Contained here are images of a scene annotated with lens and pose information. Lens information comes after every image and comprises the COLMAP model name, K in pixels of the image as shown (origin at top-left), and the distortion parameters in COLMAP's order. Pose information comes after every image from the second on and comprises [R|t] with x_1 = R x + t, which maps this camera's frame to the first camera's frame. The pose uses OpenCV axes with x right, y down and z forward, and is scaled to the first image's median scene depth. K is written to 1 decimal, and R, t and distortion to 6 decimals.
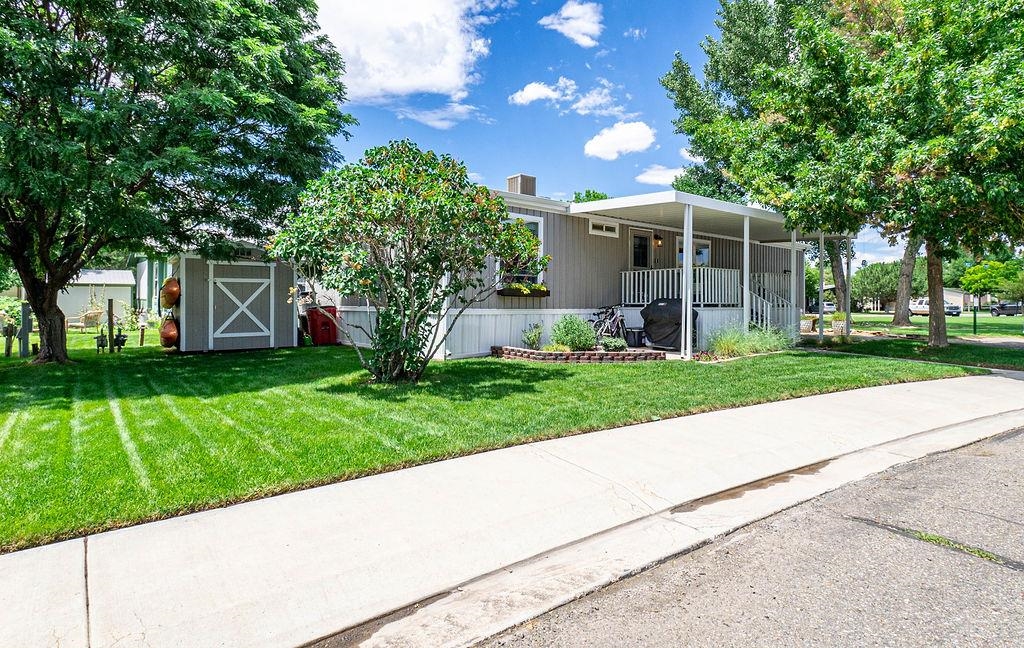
lens RADIAL K [[526.0, 0, 513.7], [0, 526.0, 317.5], [0, 0, 1]] dist [0.022880, 0.000430]
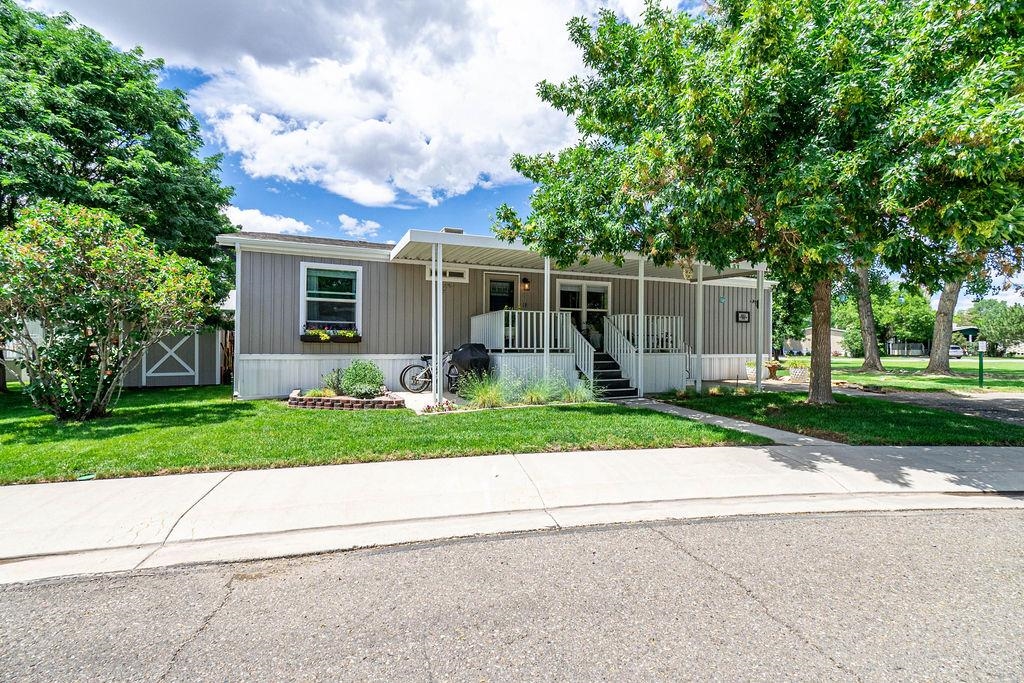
lens RADIAL K [[459.8, 0, 509.0], [0, 459.8, 350.2], [0, 0, 1]] dist [0.009336, -0.004715]
pose [[0.959484, 0.001096, -0.281762, 0.541978], [-0.006476, 0.999814, -0.018164, -0.009050], [0.281689, 0.019252, 0.959312, 0.197055]]
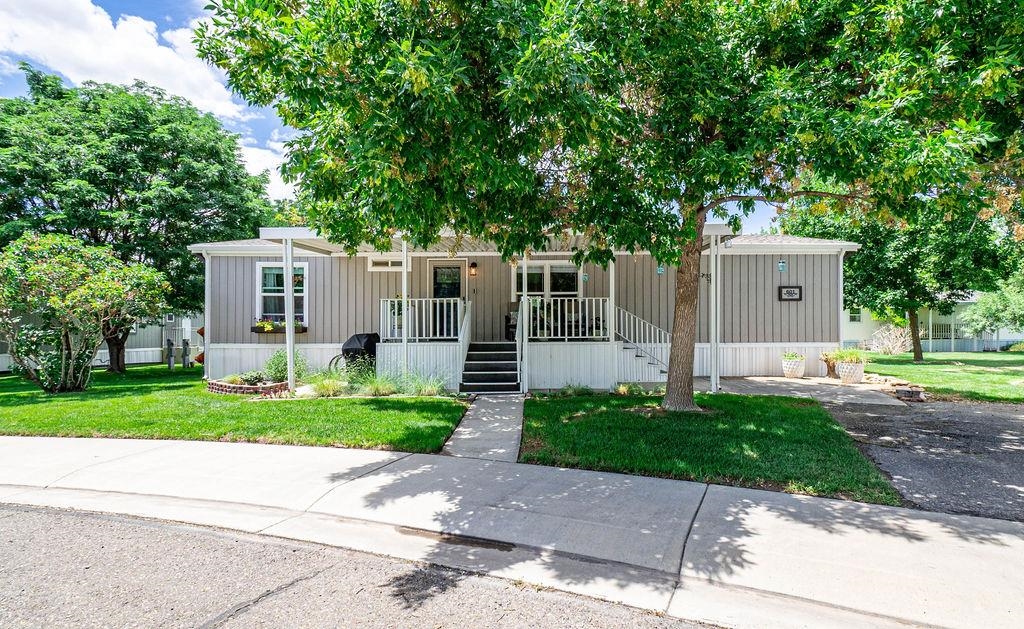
lens RADIAL K [[491.7, 0, 516.1], [0, 491.7, 336.4], [0, 0, 1]] dist [0.013938, -0.000217]
pose [[0.773924, -0.004343, -0.633264, 0.975489], [-0.008991, 0.999800, -0.017845, -0.015875], [0.633215, 0.019504, 0.773730, 0.434160]]
